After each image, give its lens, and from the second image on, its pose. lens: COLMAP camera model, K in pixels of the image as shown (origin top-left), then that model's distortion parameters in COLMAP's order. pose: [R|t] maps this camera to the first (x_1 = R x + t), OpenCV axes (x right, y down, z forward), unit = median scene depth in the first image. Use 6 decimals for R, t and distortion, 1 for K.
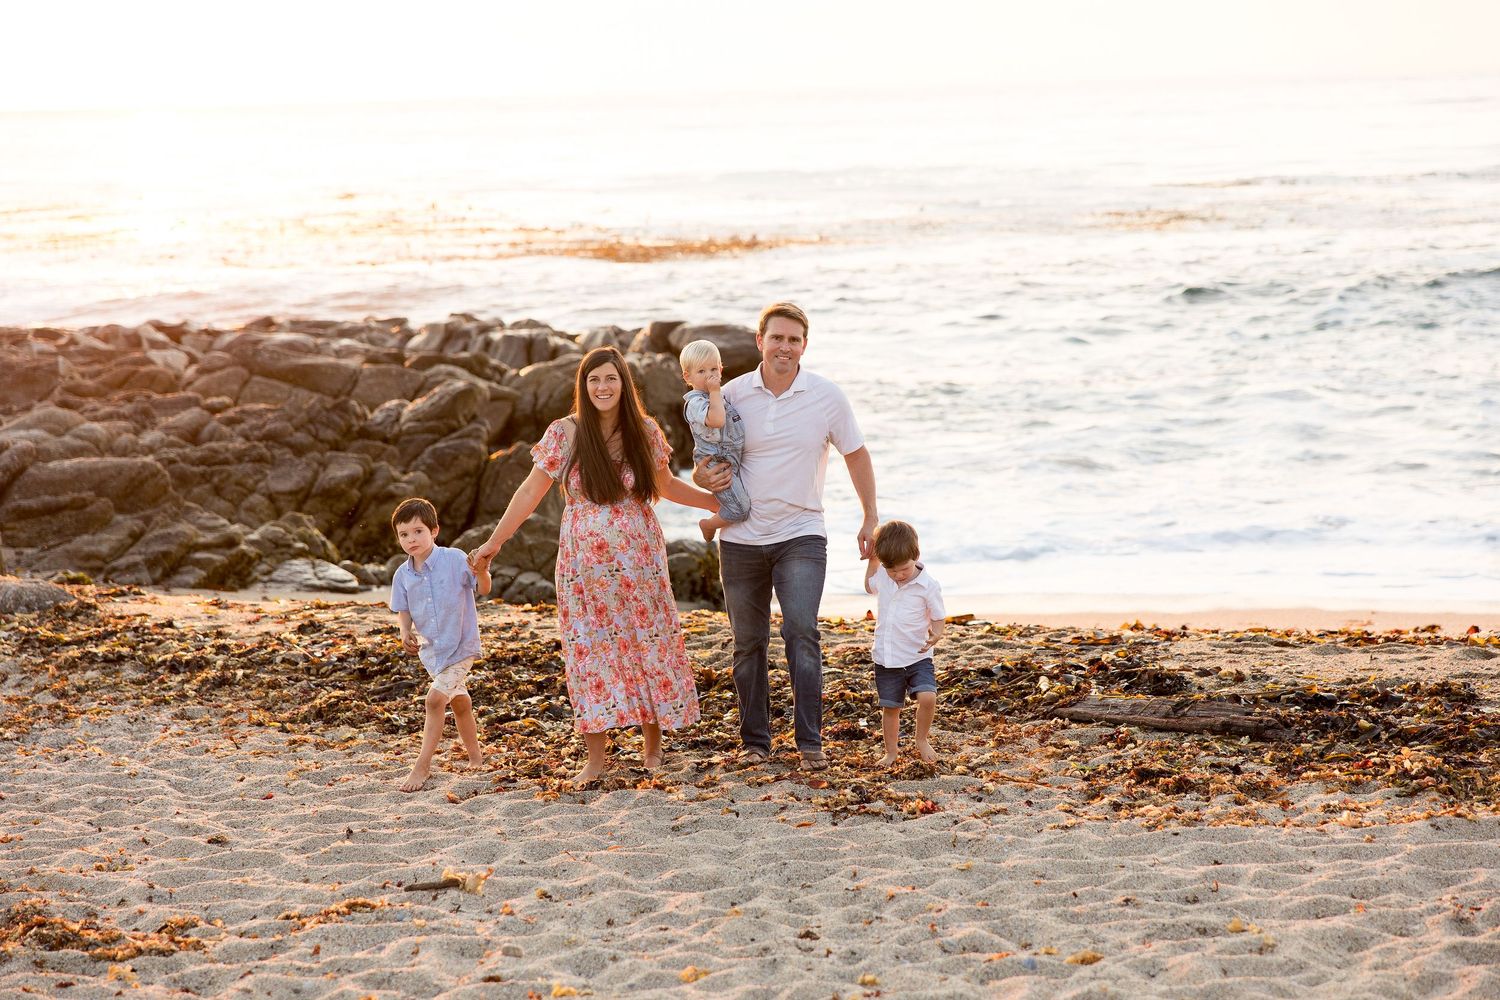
lens RADIAL K [[2993.2, 0, 753.1], [0, 2993.2, 501.1], [0, 0, 1]] dist [0.034684, 0.000000]
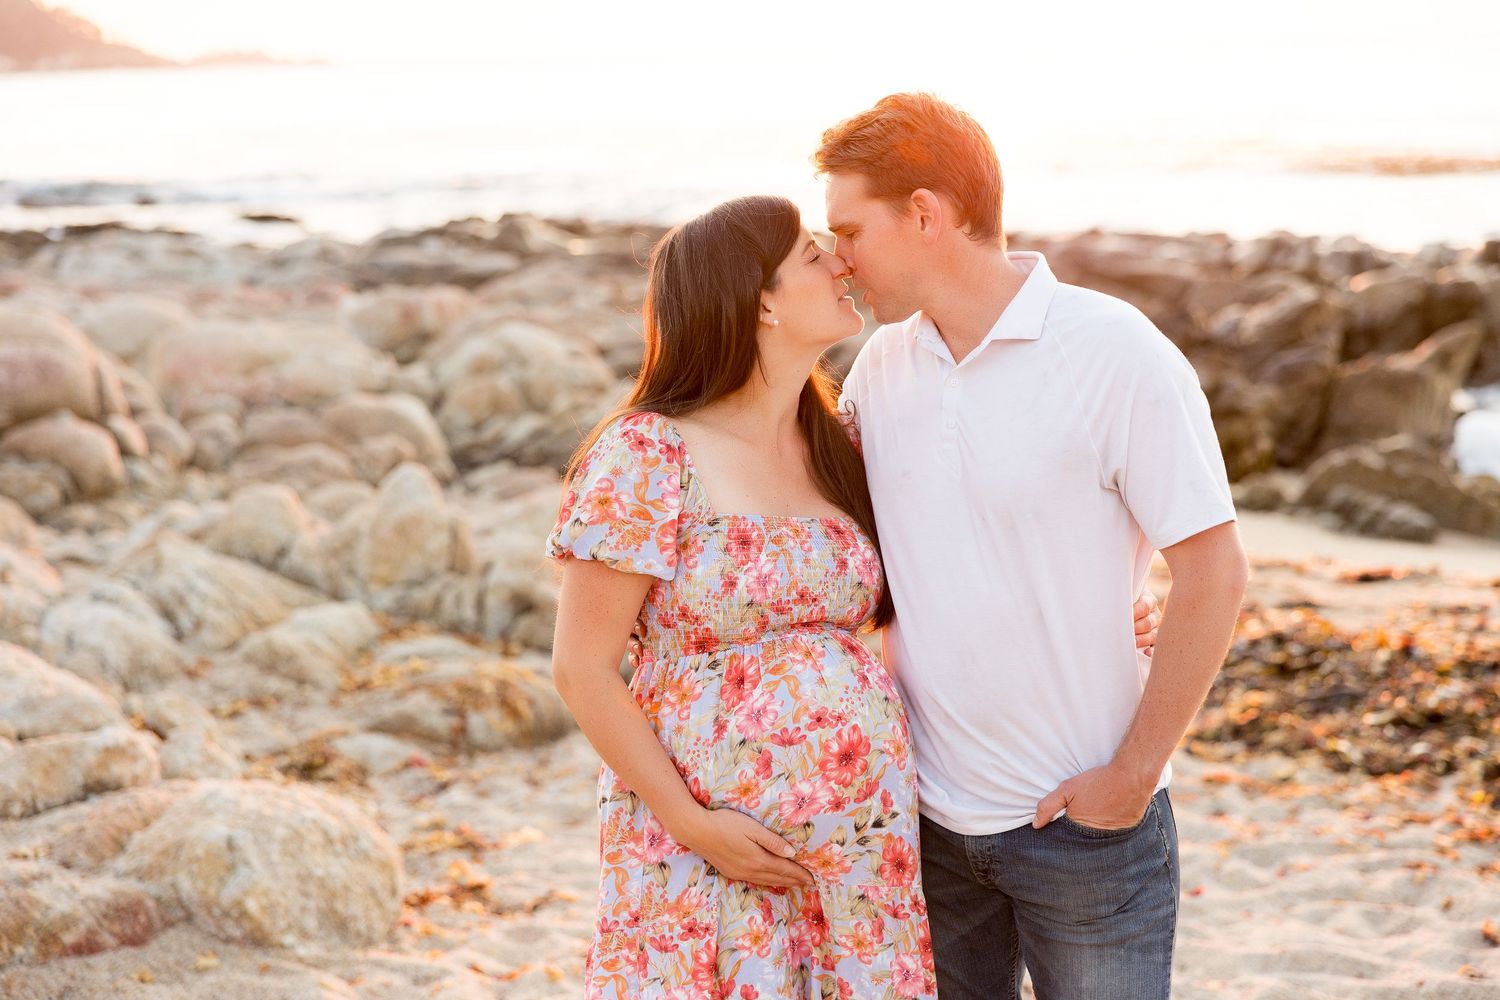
lens RADIAL K [[2475.3, 0, 751.6], [0, 2475.3, 500.5], [0, 0, 1]] dist [0.003948, 0.000000]
pose [[0.959426, 0.051398, -0.277235, -0.090485], [-0.038854, 0.997965, 0.050554, -0.012724], [0.279269, -0.037731, 0.959471, 0.366502]]
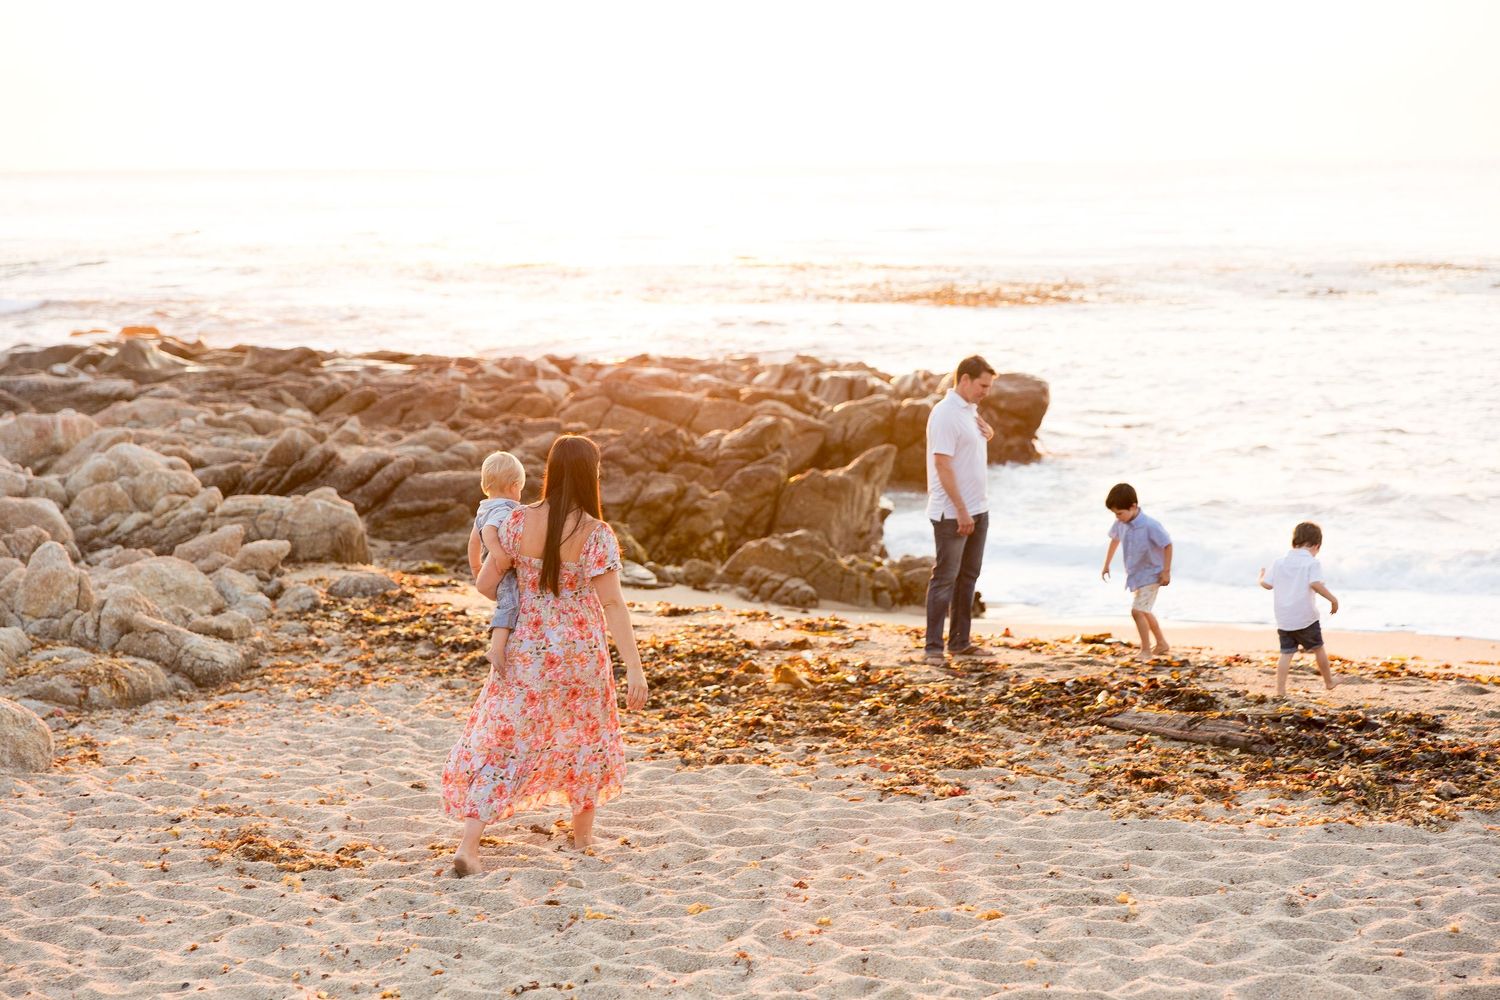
lens RADIAL K [[2566.5, 0, 744.5], [0, 2566.5, 493.9], [0, 0, 1]] dist [0.024470, 0.000000]
pose [[0.988226, 0.039565, -0.147798, 0.096280], [-0.040004, 0.999200, 0.000001, -0.016387], [0.147680, 0.005912, 0.989018, -0.077595]]
